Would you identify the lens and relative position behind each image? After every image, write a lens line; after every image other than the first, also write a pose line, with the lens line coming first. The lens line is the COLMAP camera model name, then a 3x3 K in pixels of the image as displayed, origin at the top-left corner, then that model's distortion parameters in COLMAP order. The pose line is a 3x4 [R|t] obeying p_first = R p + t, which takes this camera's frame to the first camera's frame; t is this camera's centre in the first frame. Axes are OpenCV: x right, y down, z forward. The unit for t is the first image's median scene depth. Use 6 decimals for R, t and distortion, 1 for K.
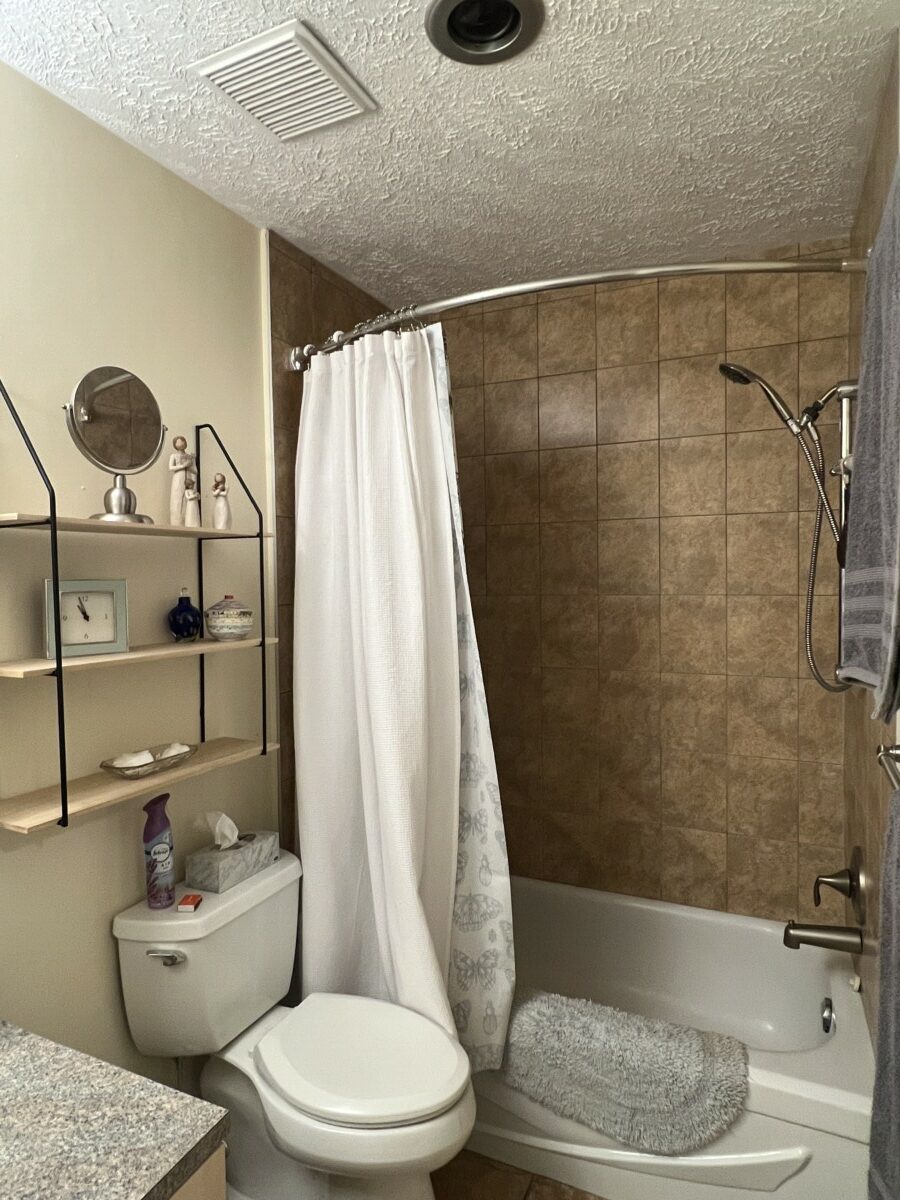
lens RADIAL K [[701.0, 0, 439.0], [0, 701.0, 595.5], [0, 0, 1]] dist [-0.004277, 0.002417]
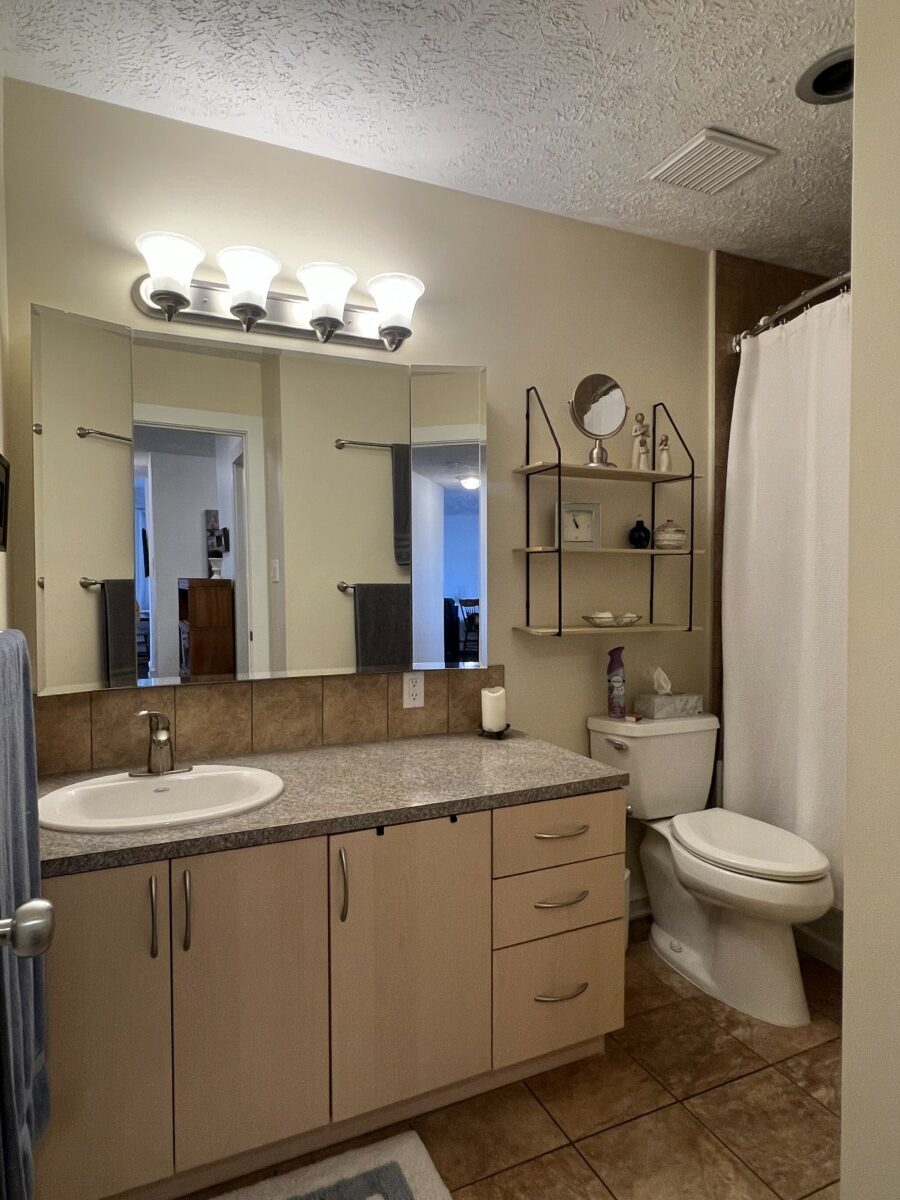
lens RADIAL K [[701.0, 0, 446.1], [0, 701.0, 598.7], [0, 0, 1]] dist [-0.004277, 0.002417]
pose [[0.765484, 0.033522, -0.642581, 0.300024], [-0.029564, 0.999420, 0.016919, 0.163097], [0.642776, 0.006046, 0.766031, -0.428987]]
